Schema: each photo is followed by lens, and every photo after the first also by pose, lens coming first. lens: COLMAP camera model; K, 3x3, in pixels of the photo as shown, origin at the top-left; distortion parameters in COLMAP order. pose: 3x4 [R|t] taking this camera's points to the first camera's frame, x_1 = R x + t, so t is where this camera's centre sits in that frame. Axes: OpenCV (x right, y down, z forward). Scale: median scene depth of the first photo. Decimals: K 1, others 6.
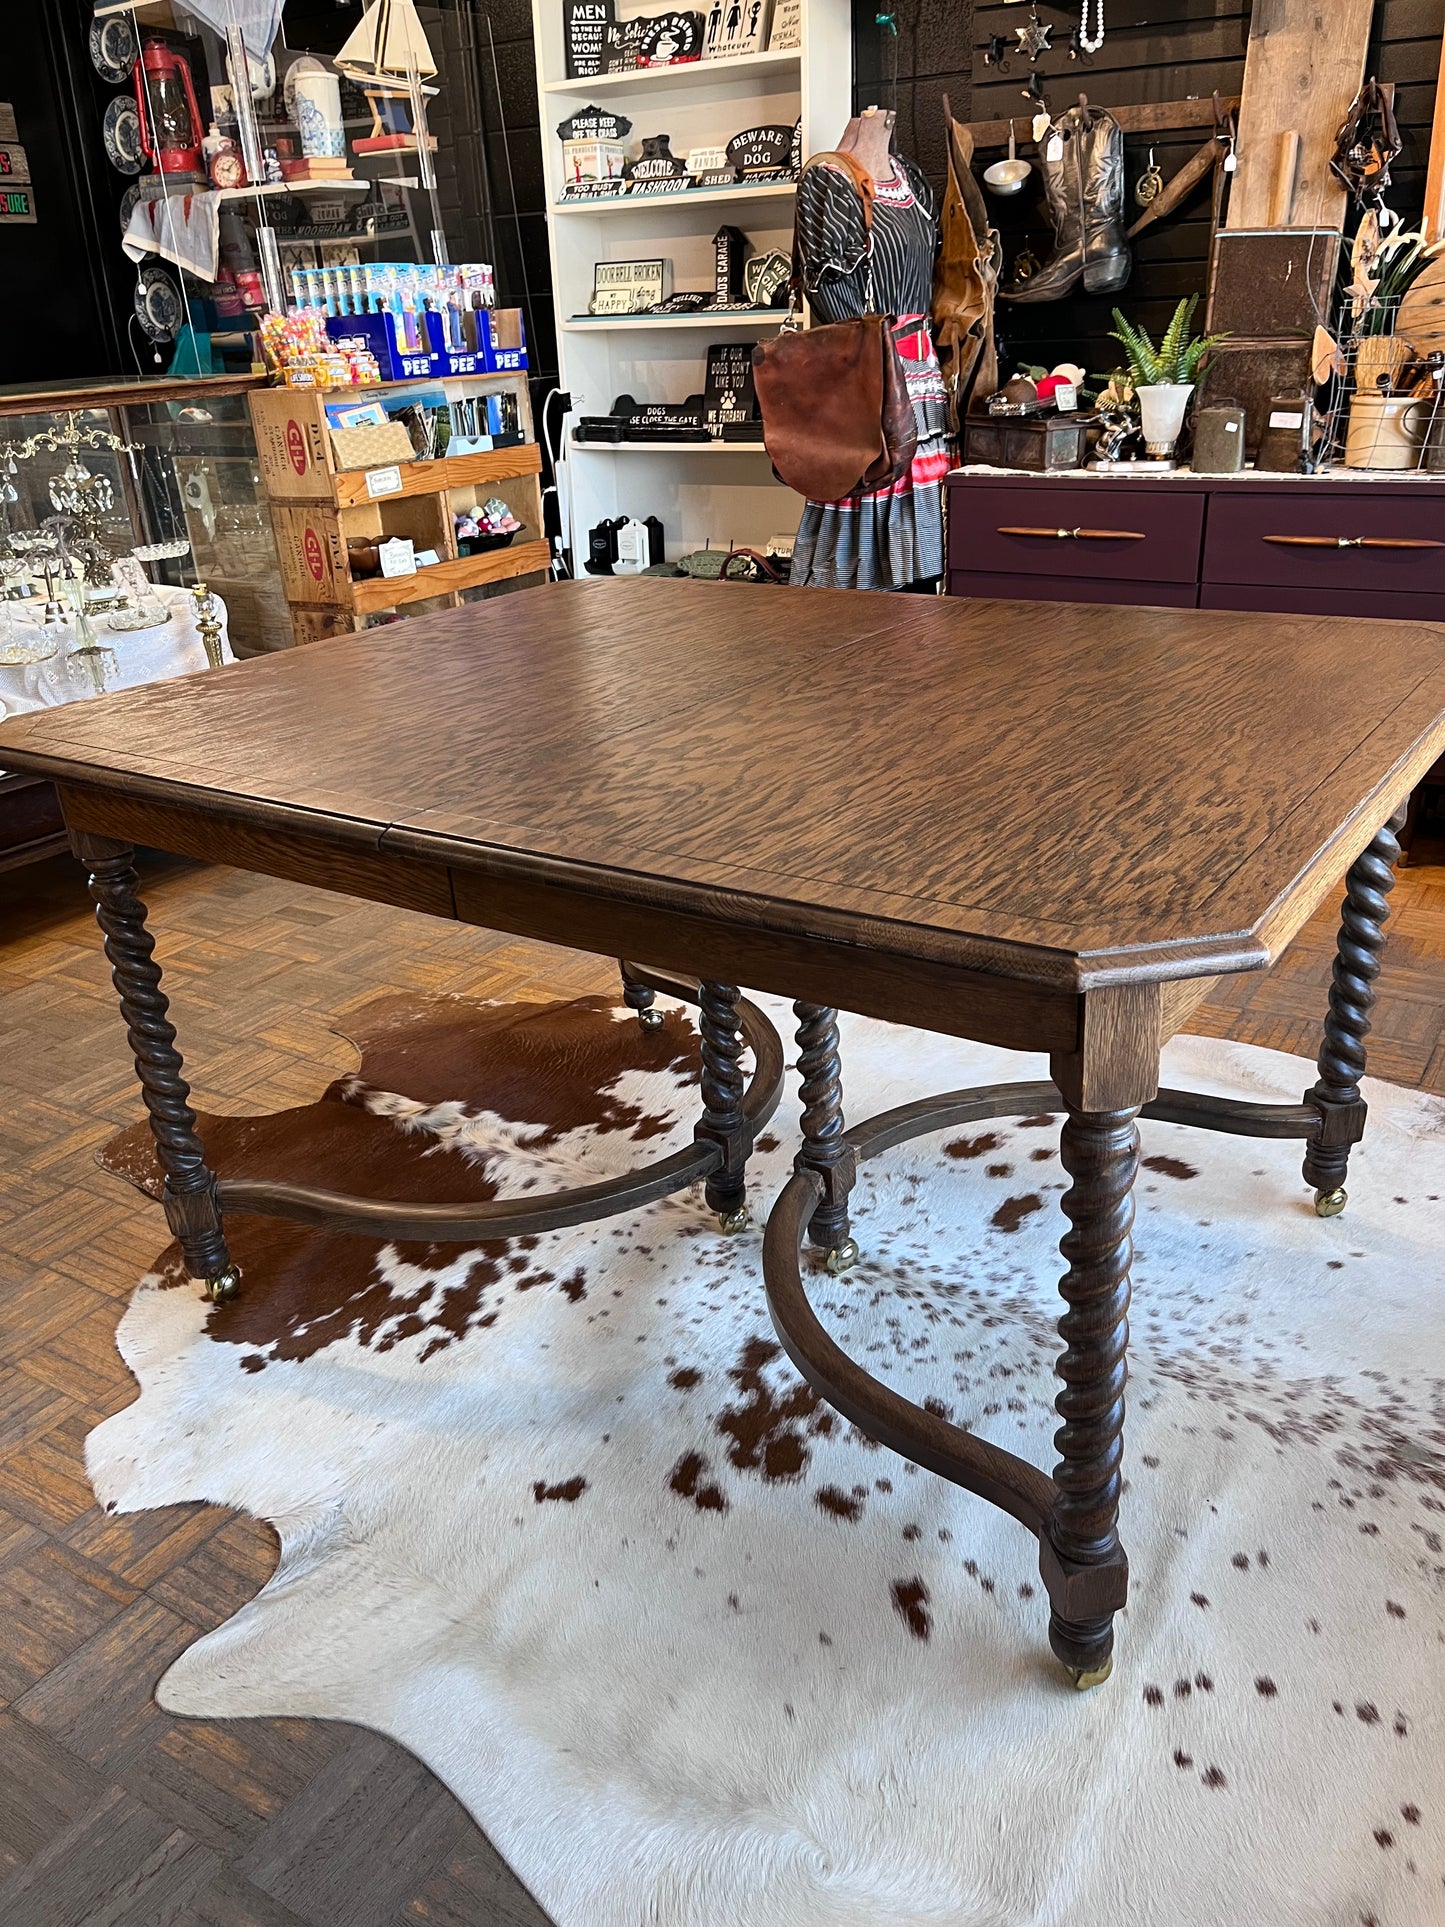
lens RADIAL K [[1451.8, 0, 720.0], [0, 1451.8, 977.5], [0, 0, 1]] dist [0.067080, -0.099576]
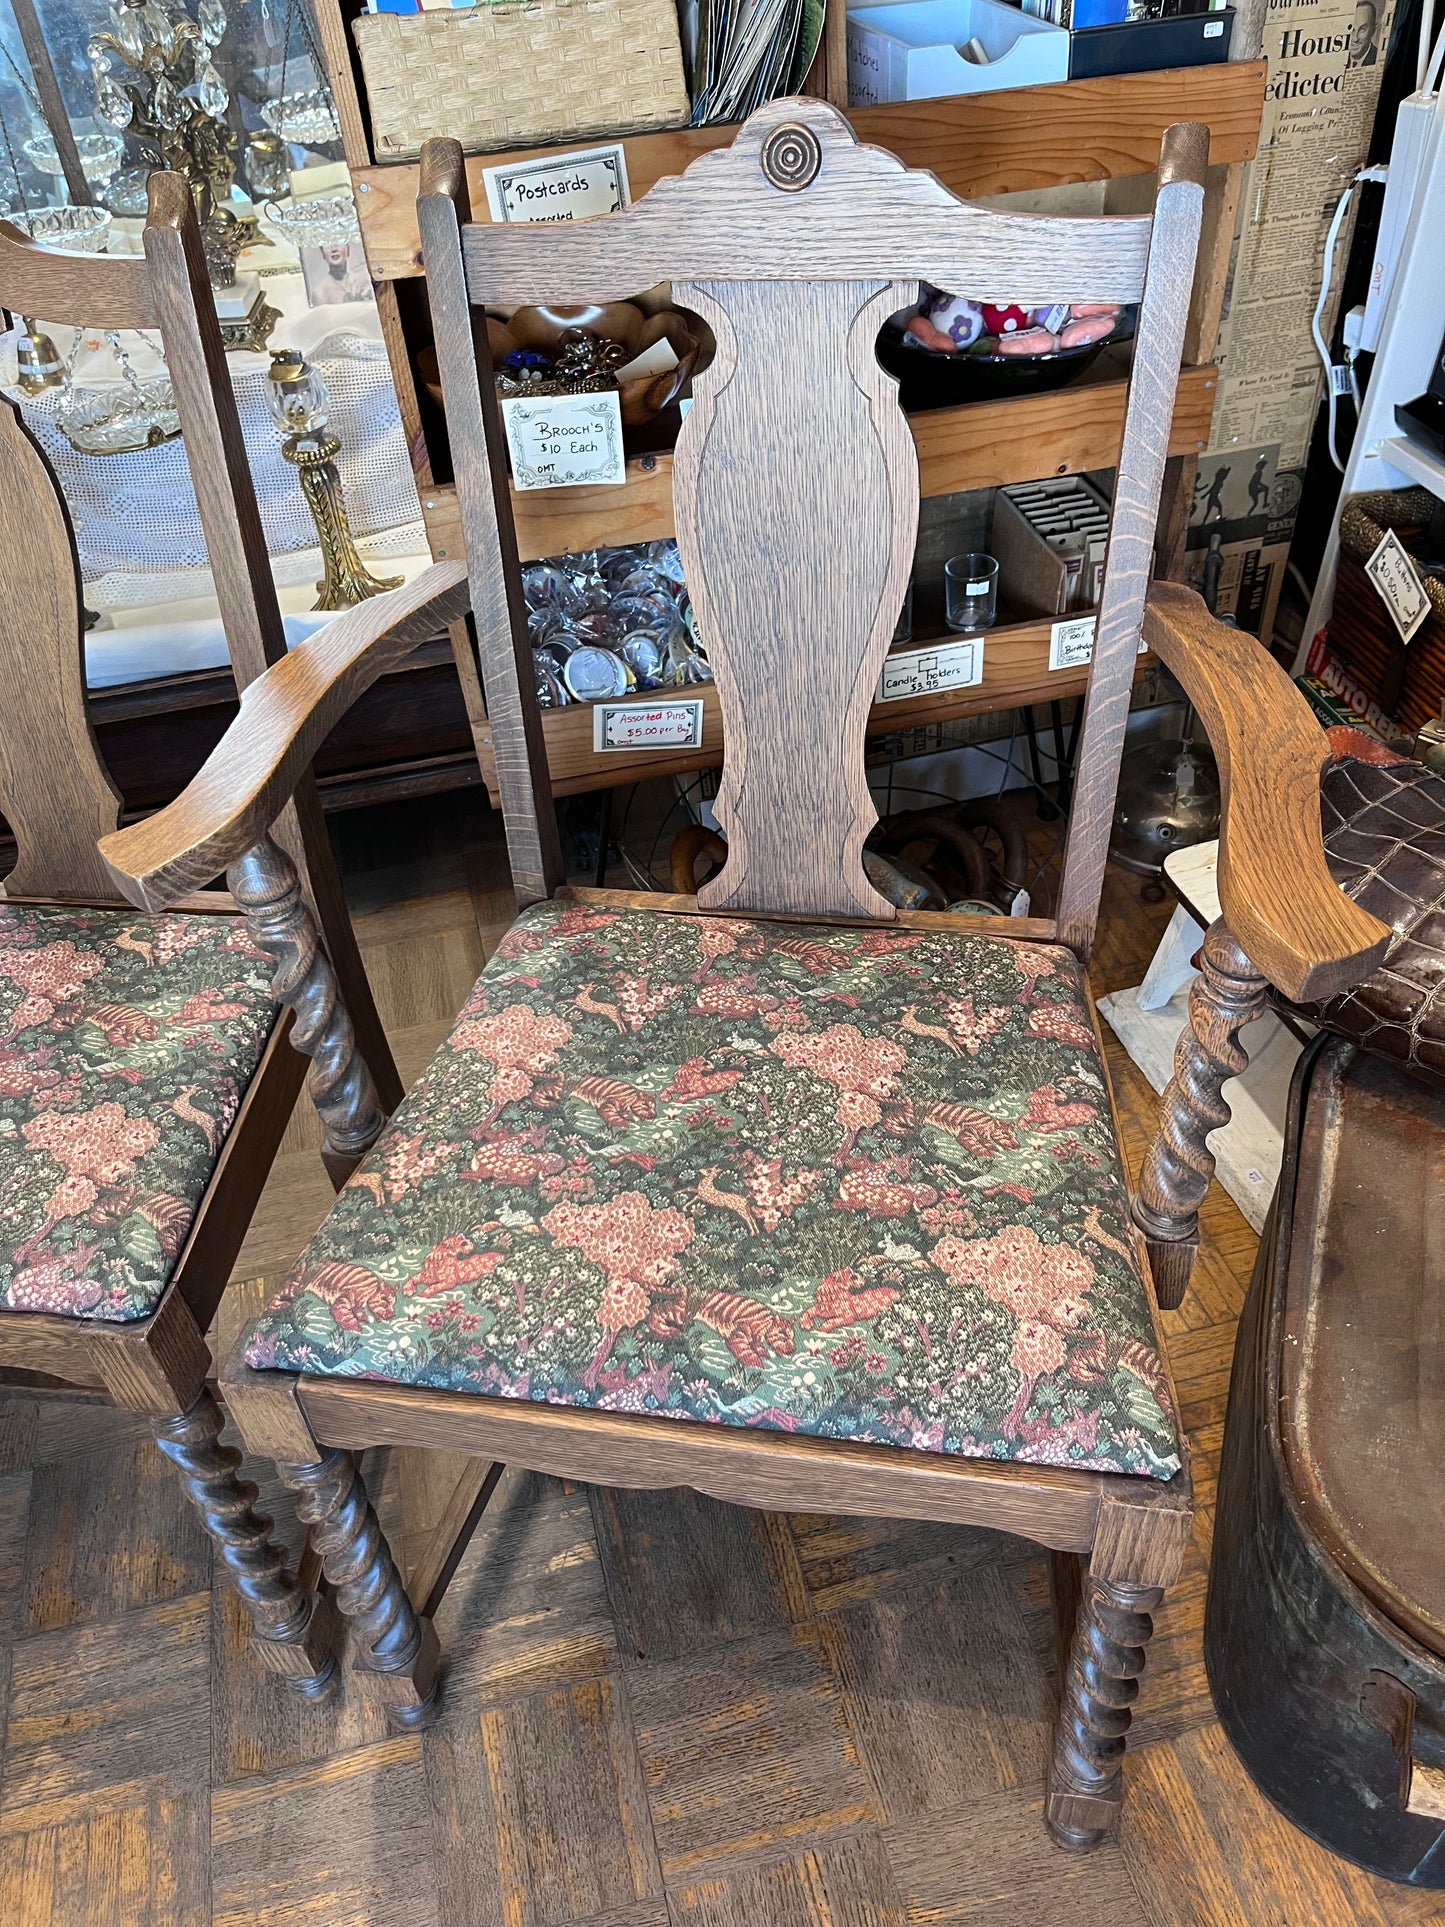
lens RADIAL K [[1451.2, 0, 725.7], [0, 1451.2, 966.5], [0, 0, 1]] dist [0.055599, -0.083736]
pose [[0.729700, 0.463162, -0.503011, 0.040316], [-0.266029, 0.869989, 0.415148, -0.361004], [0.629894, -0.169118, 0.758045, 0.808953]]
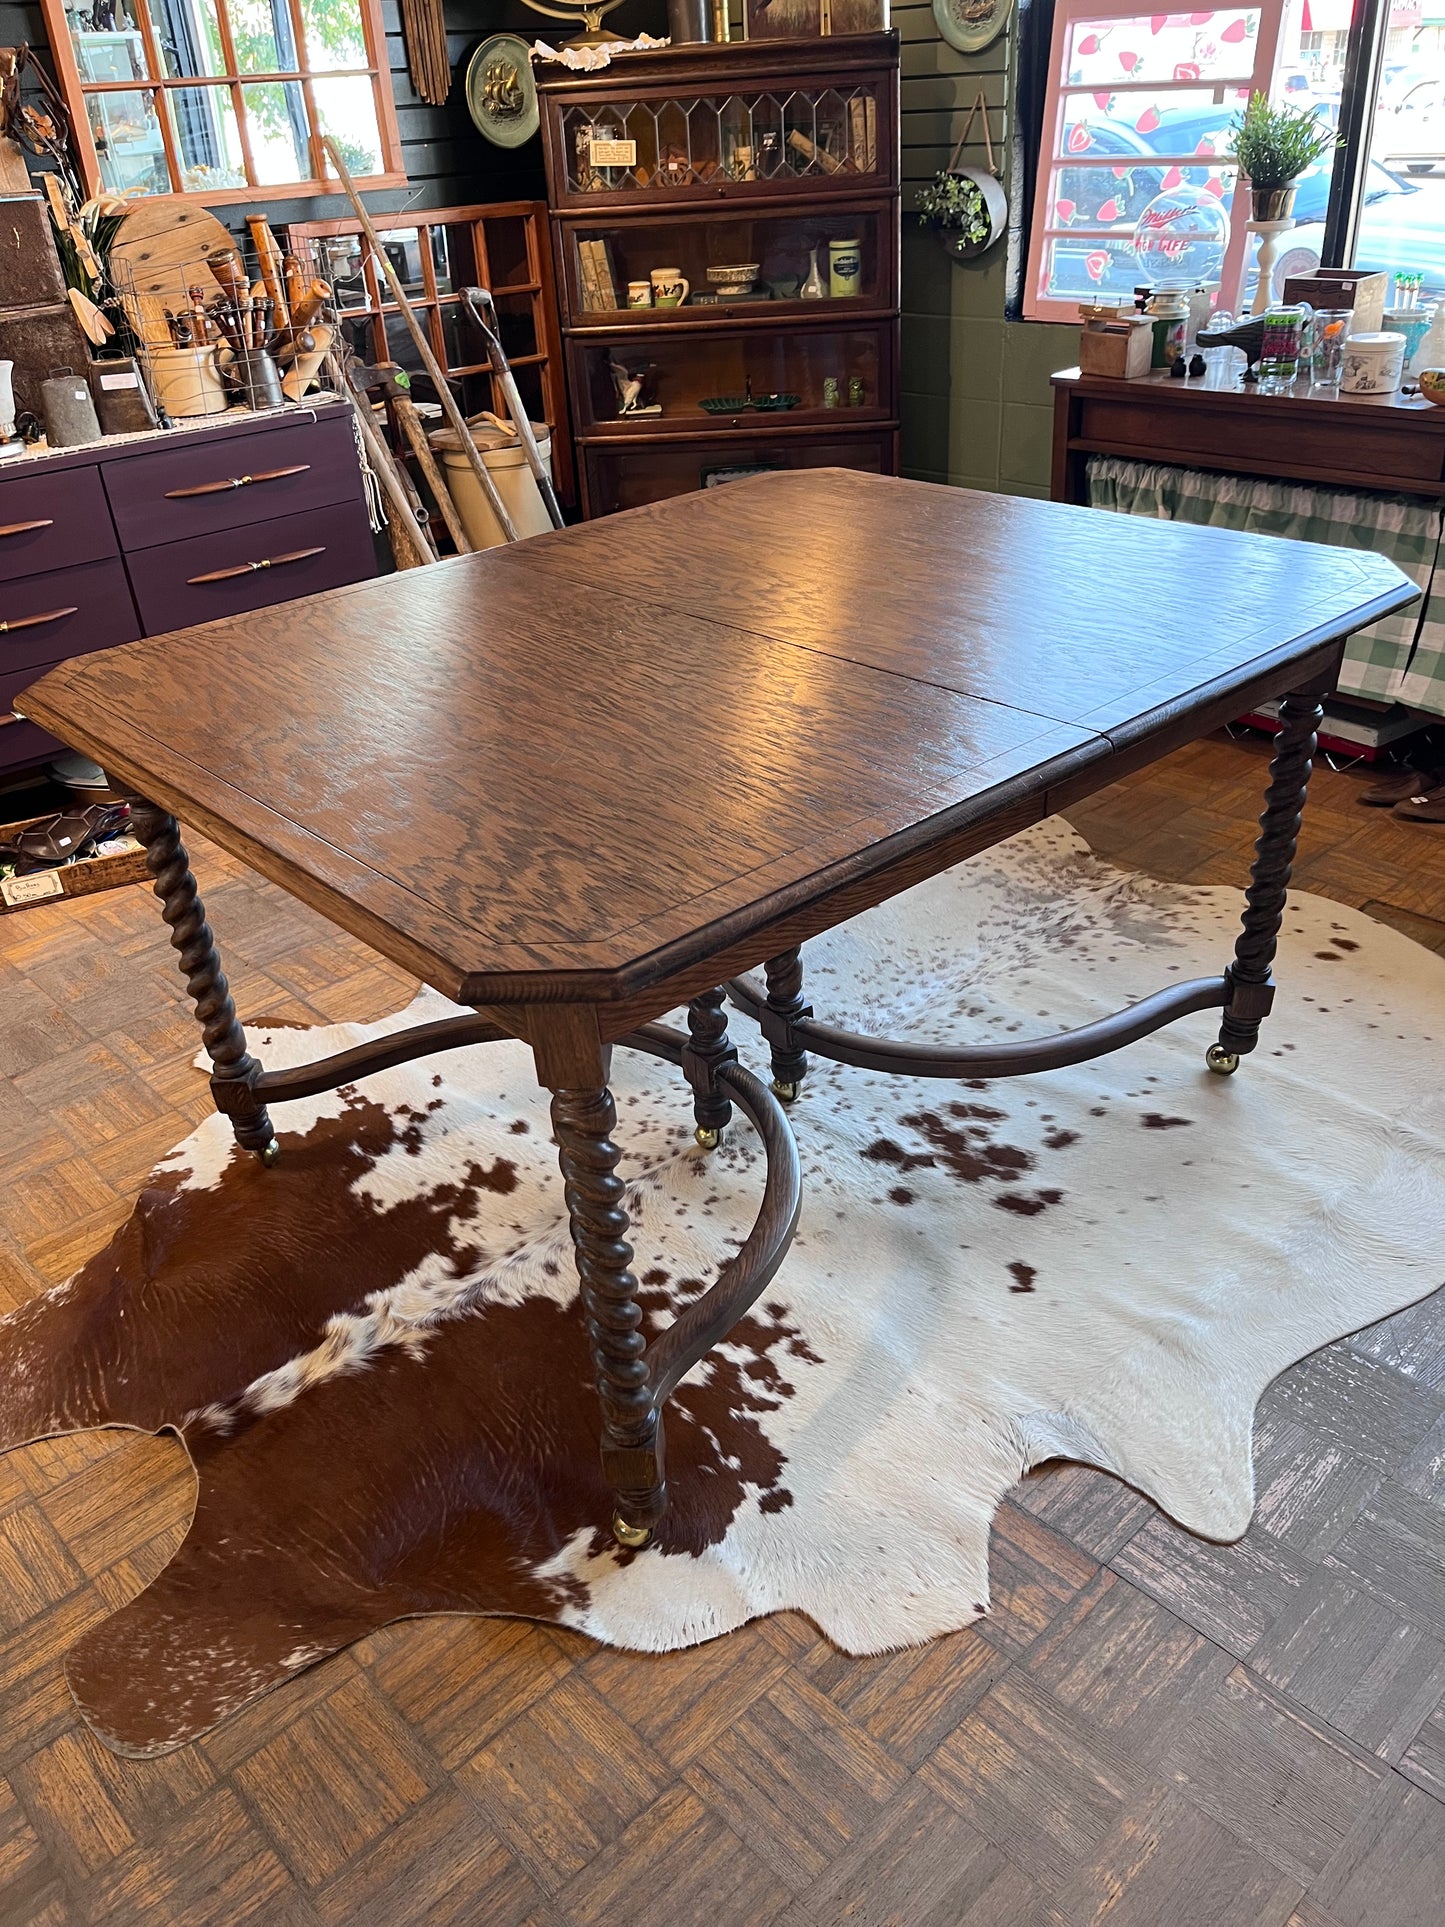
lens RADIAL K [[1456.0, 0, 707.0], [0, 1456.0, 974.1], [0, 0, 1]] dist [0.082351, -0.129490]
pose [[0.252294, -0.468491, 0.846678, -0.532526], [0.444243, 0.833402, 0.328769, -0.180566], [-0.859649, 0.293185, 0.418386, 0.321895]]
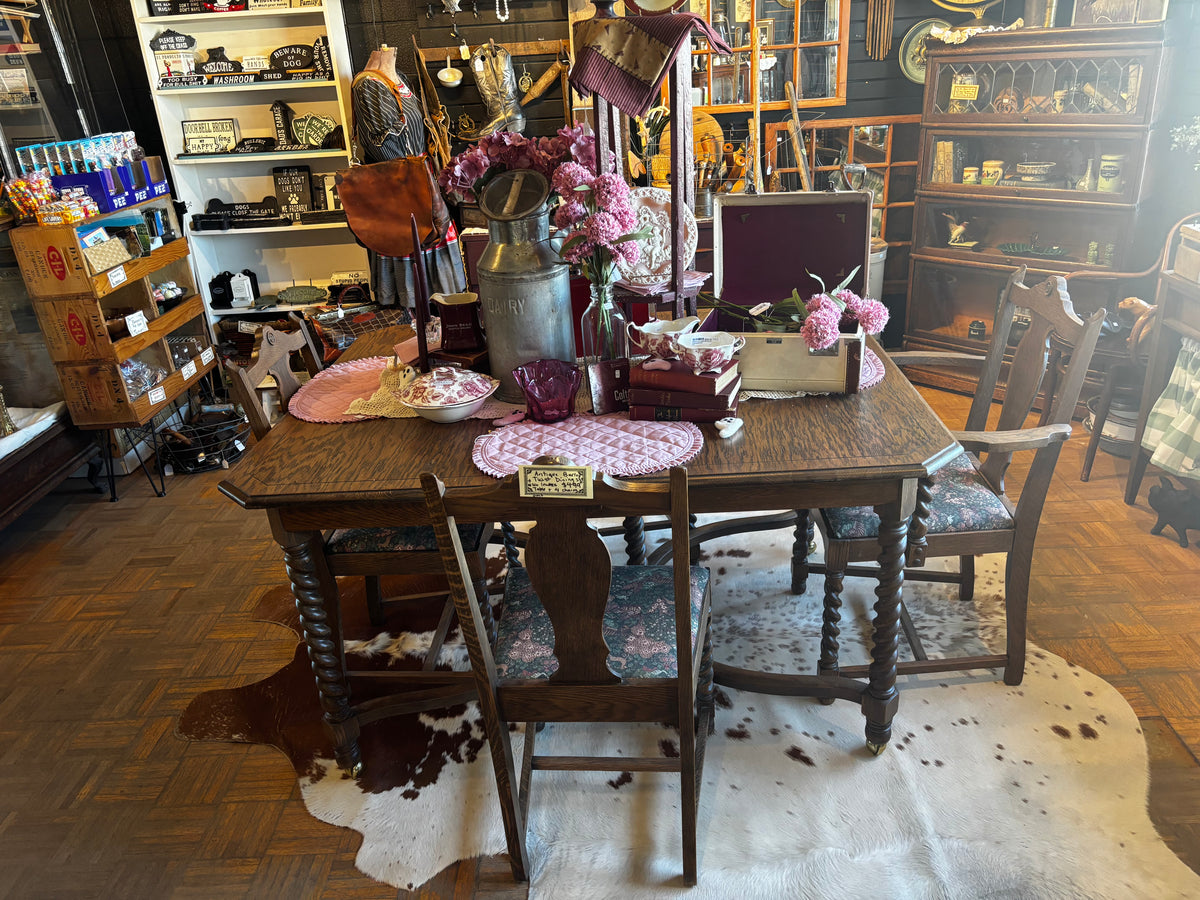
lens RADIAL K [[912.4, 0, 600.0], [0, 912.4, 450.0], [0, 0, 1]] dist [0.025825, -0.001555]
pose [[0.852808, -0.218031, 0.474533, -0.318766], [0.237580, 0.971177, 0.019255, -0.063764], [-0.465054, 0.096319, 0.880027, -0.077508]]
